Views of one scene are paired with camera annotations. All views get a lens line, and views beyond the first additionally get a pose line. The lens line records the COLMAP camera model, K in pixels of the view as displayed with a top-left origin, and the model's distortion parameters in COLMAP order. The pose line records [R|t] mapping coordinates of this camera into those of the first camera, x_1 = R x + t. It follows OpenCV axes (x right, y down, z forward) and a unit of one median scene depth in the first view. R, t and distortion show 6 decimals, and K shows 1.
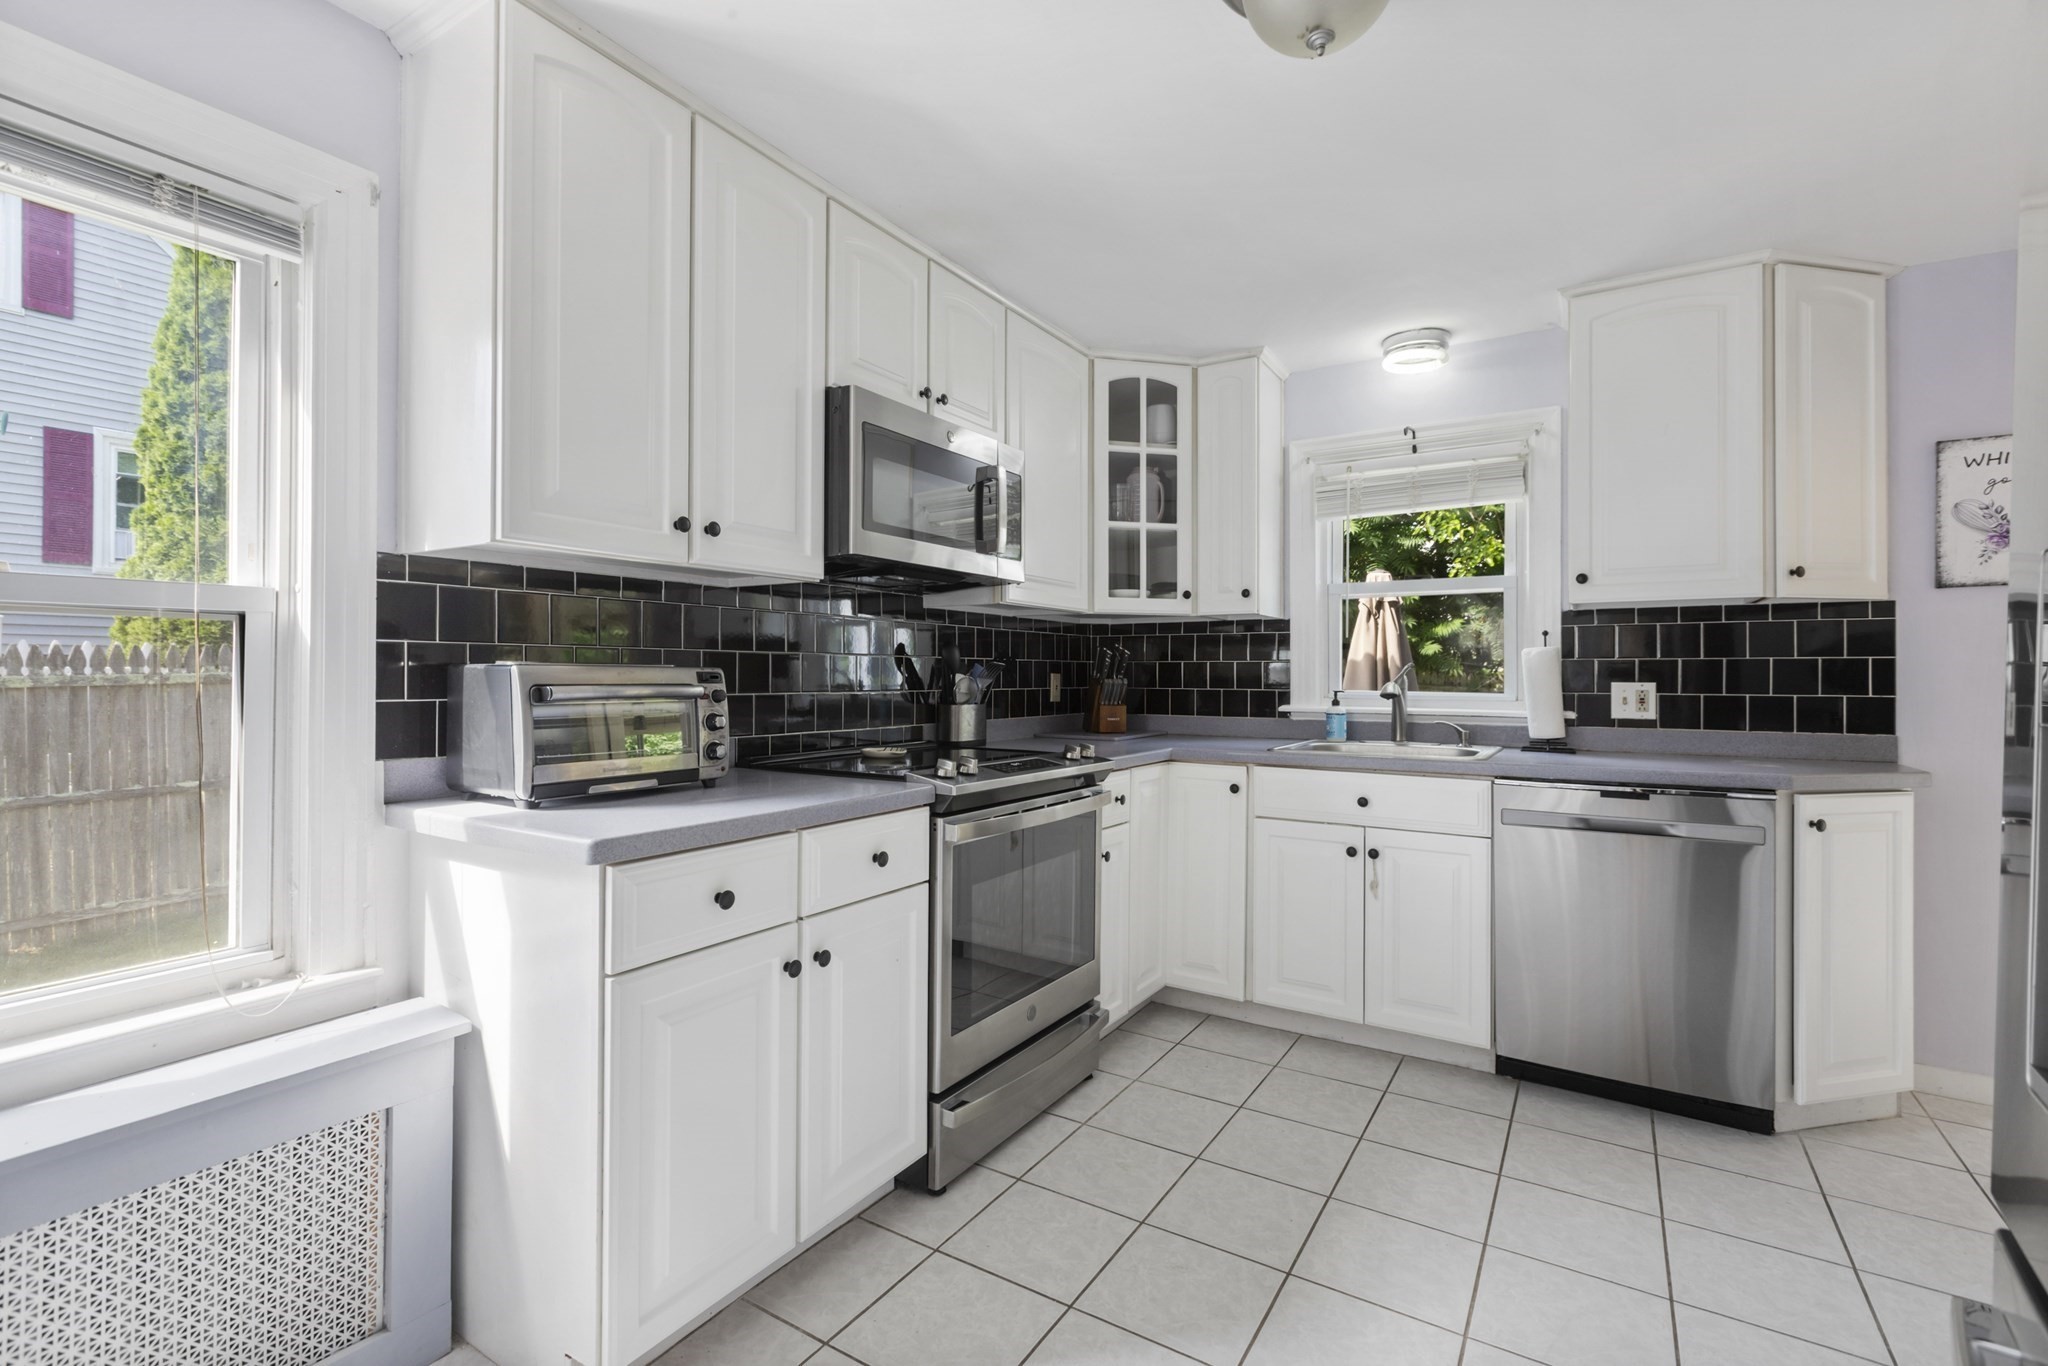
lens RADIAL K [[917.1, 0, 1010.3], [0, 917.1, 671.5], [0, 0, 1]] dist [0.003931, 0.000192]
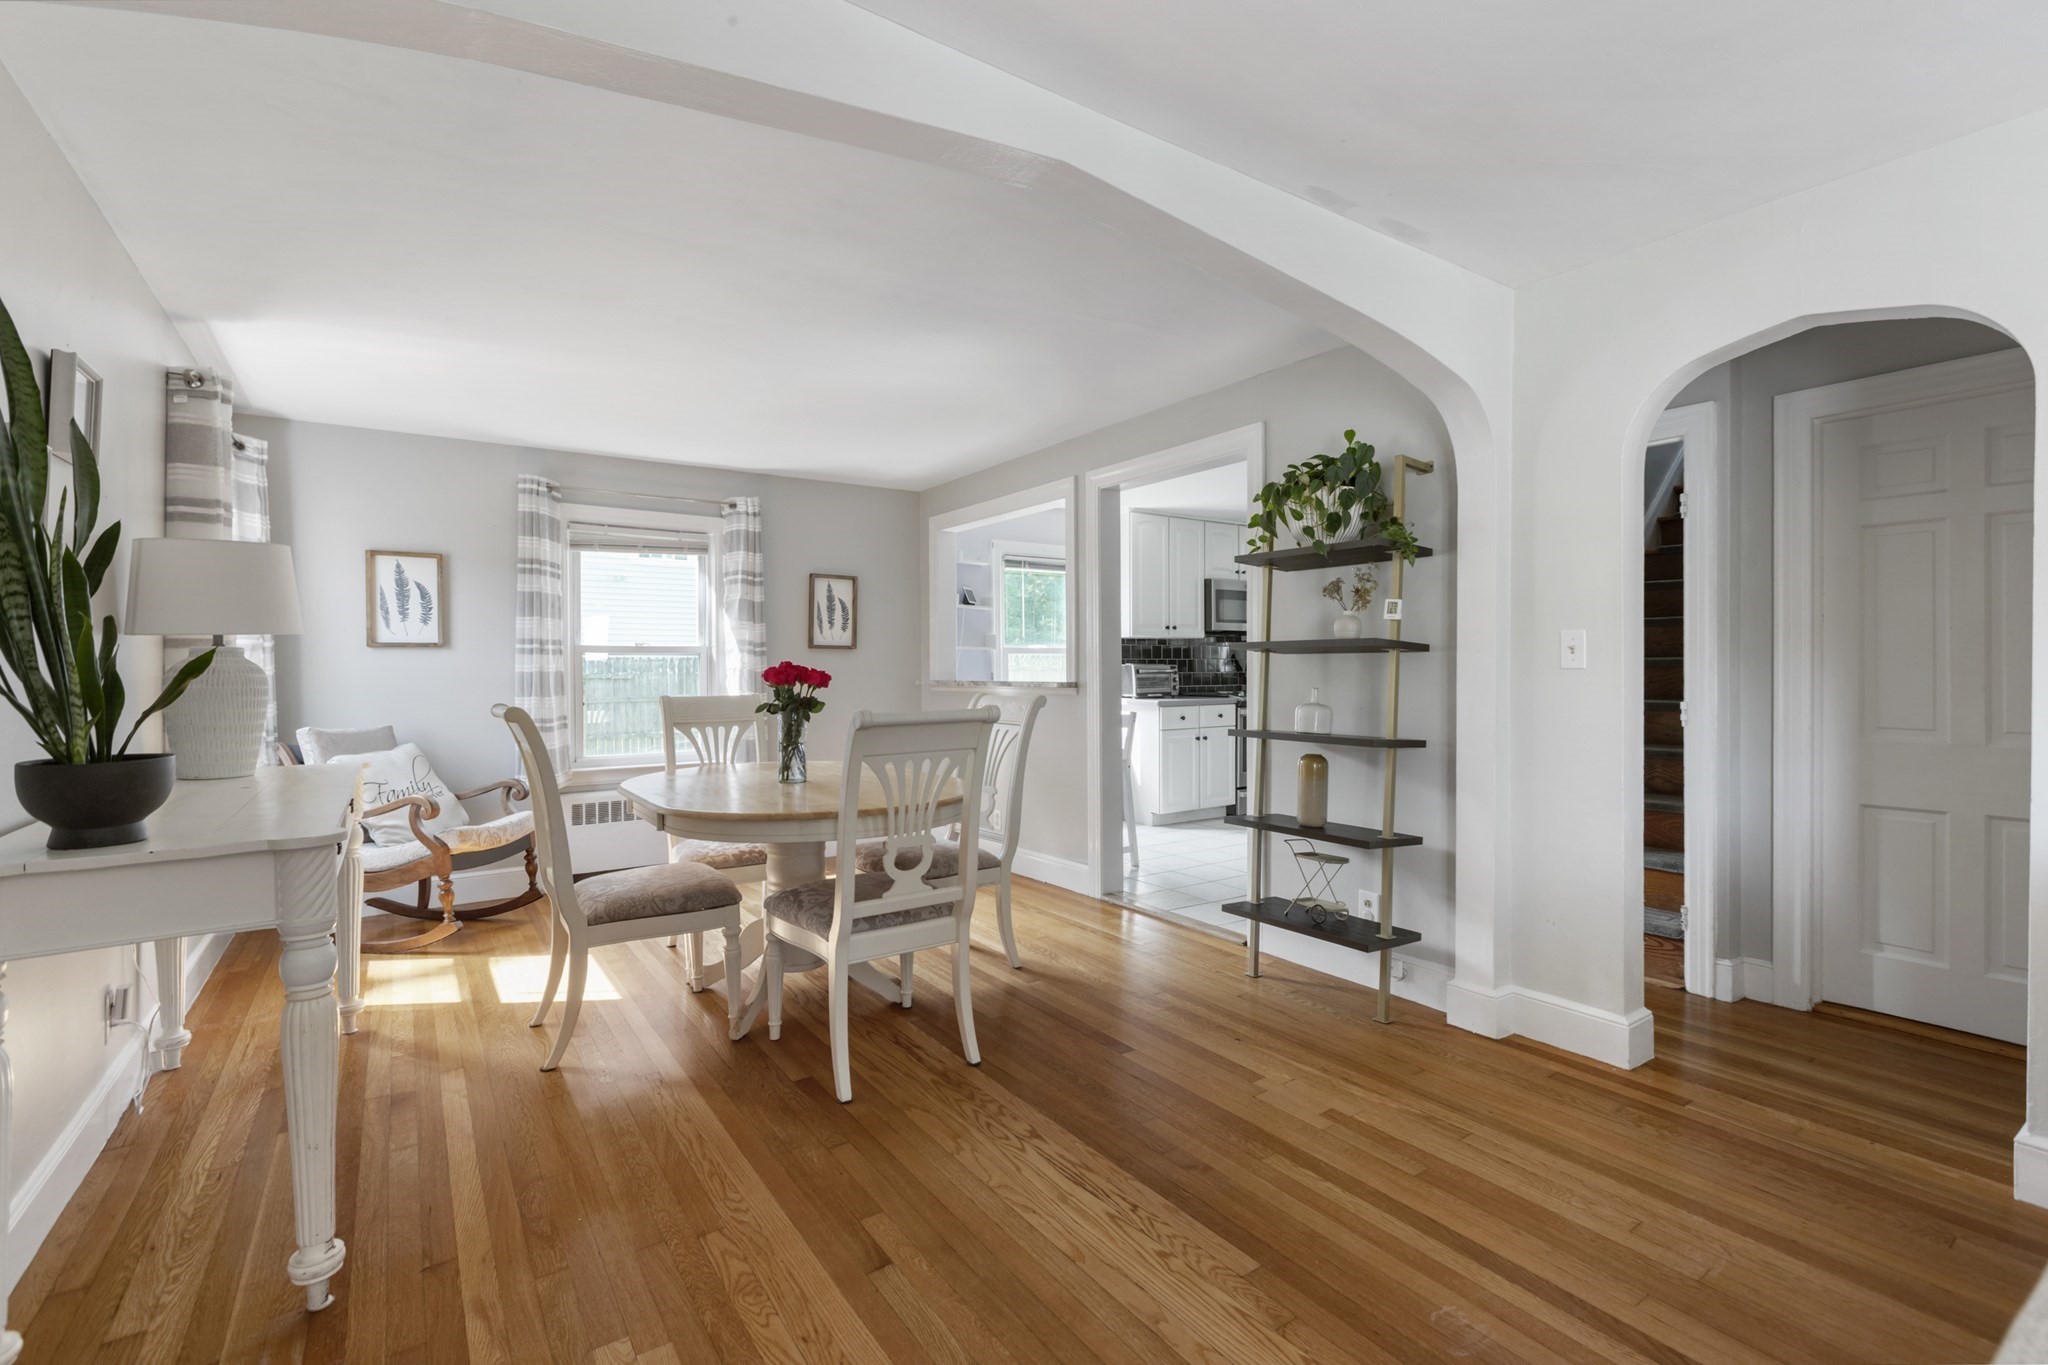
lens RADIAL K [[917.1, 0, 1025.2], [0, 917.1, 672.6], [0, 0, 1]] dist [0.003931, 0.000192]
pose [[0.923330, -0.007300, -0.383938, 0.461950], [0.011736, 0.999889, 0.009214, -0.011625], [0.383828, -0.013013, 0.923313, -2.277110]]
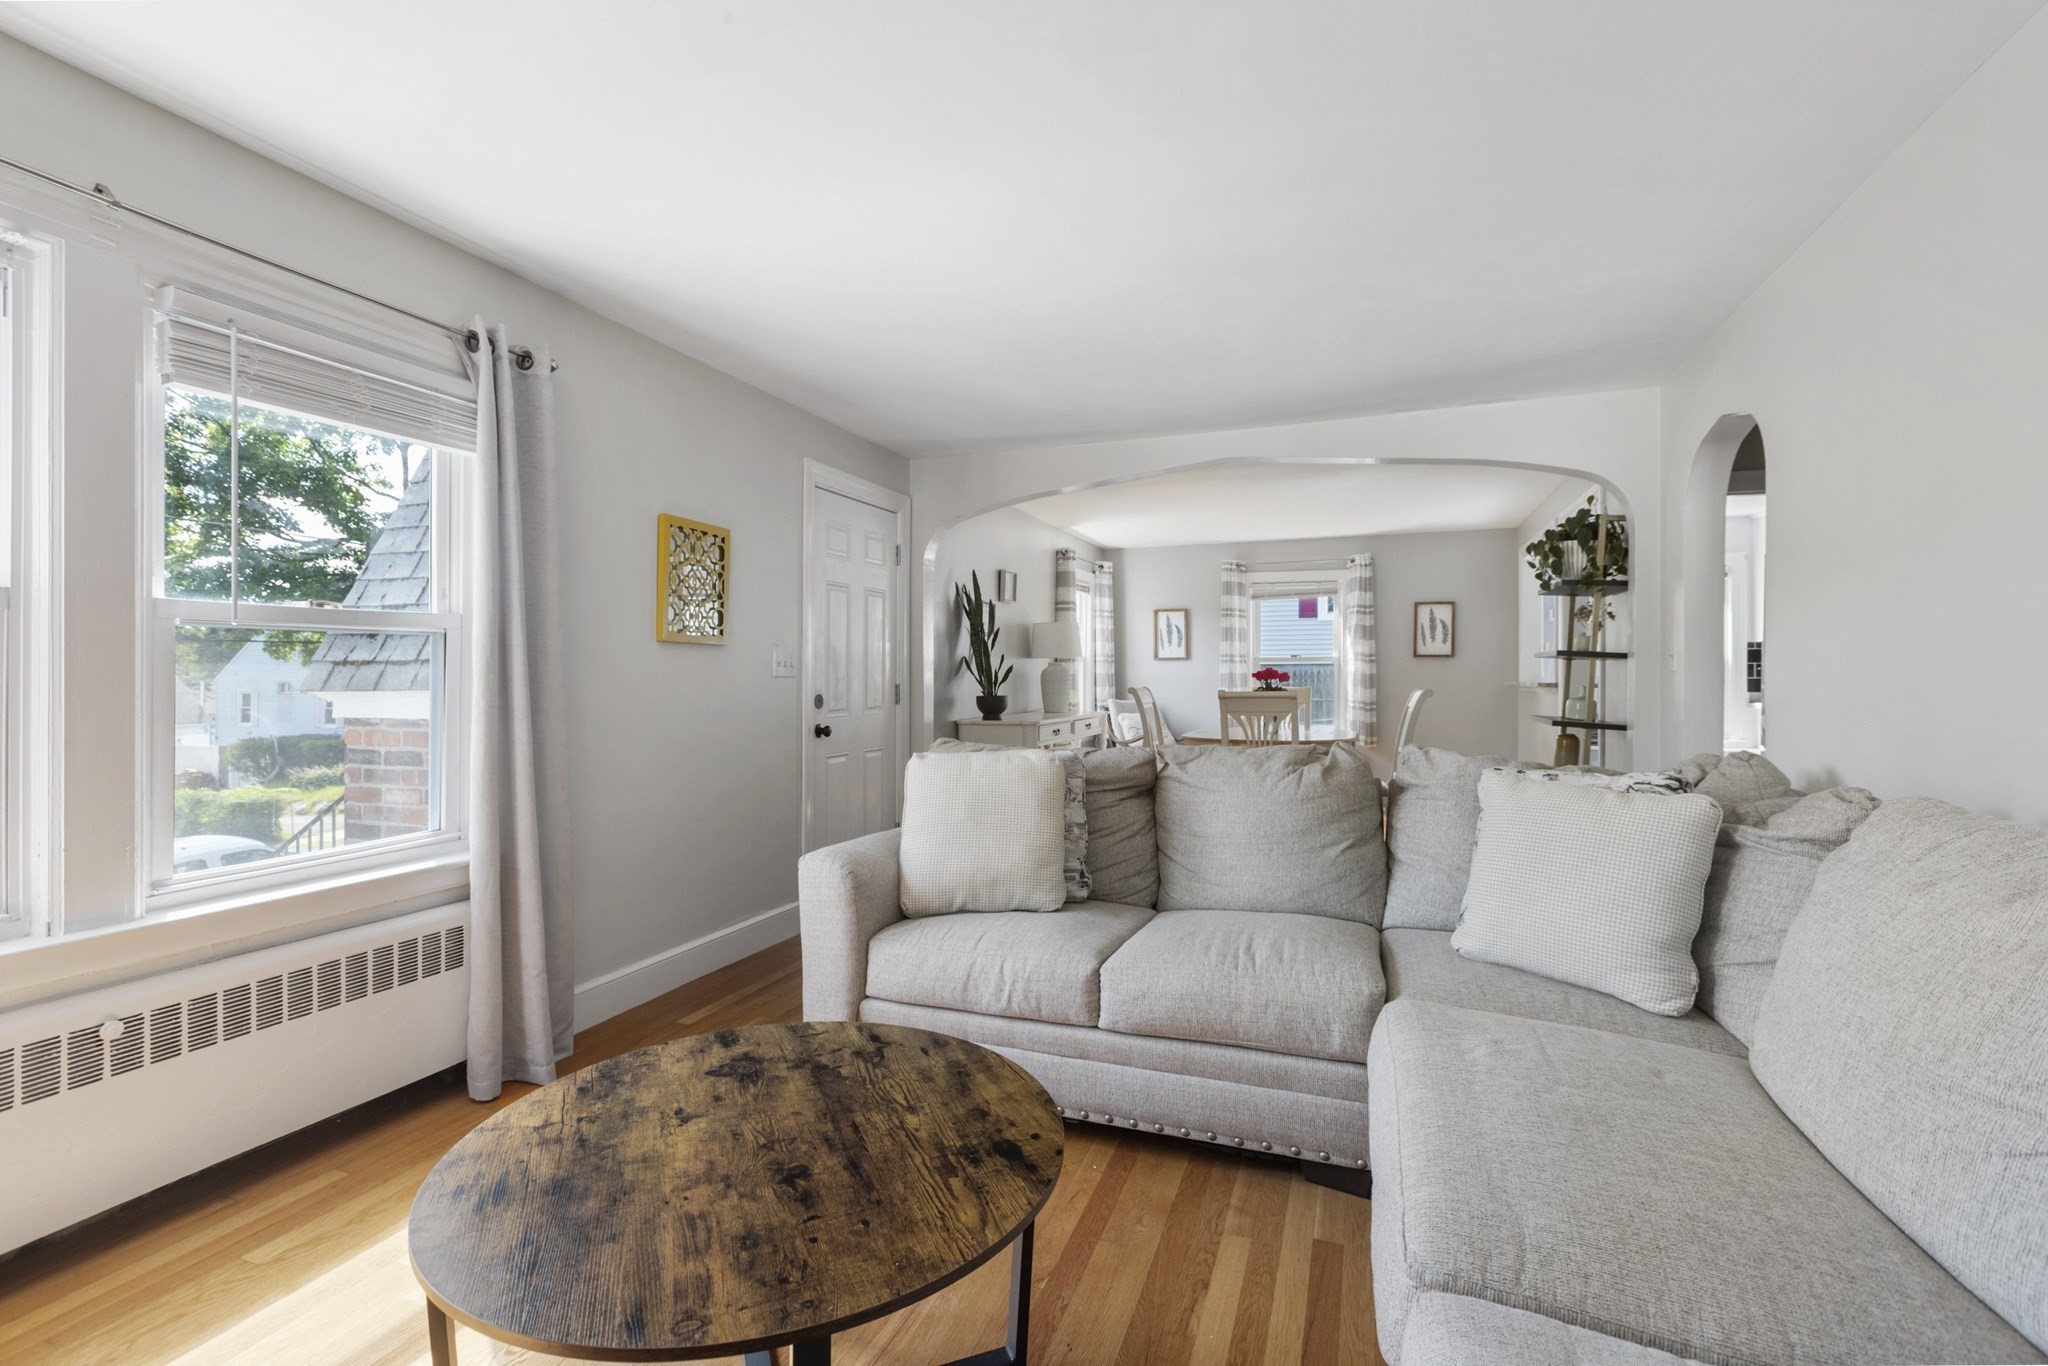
lens RADIAL K [[917.1, 0, 1014.4], [0, 917.1, 679.0], [0, 0, 1]] dist [0.003931, 0.000192]
pose [[0.216859, -0.001346, -0.976202, 2.011671], [0.007952, 0.999968, 0.000388, 0.006829], [0.976171, -0.007846, 0.216863, -2.383958]]
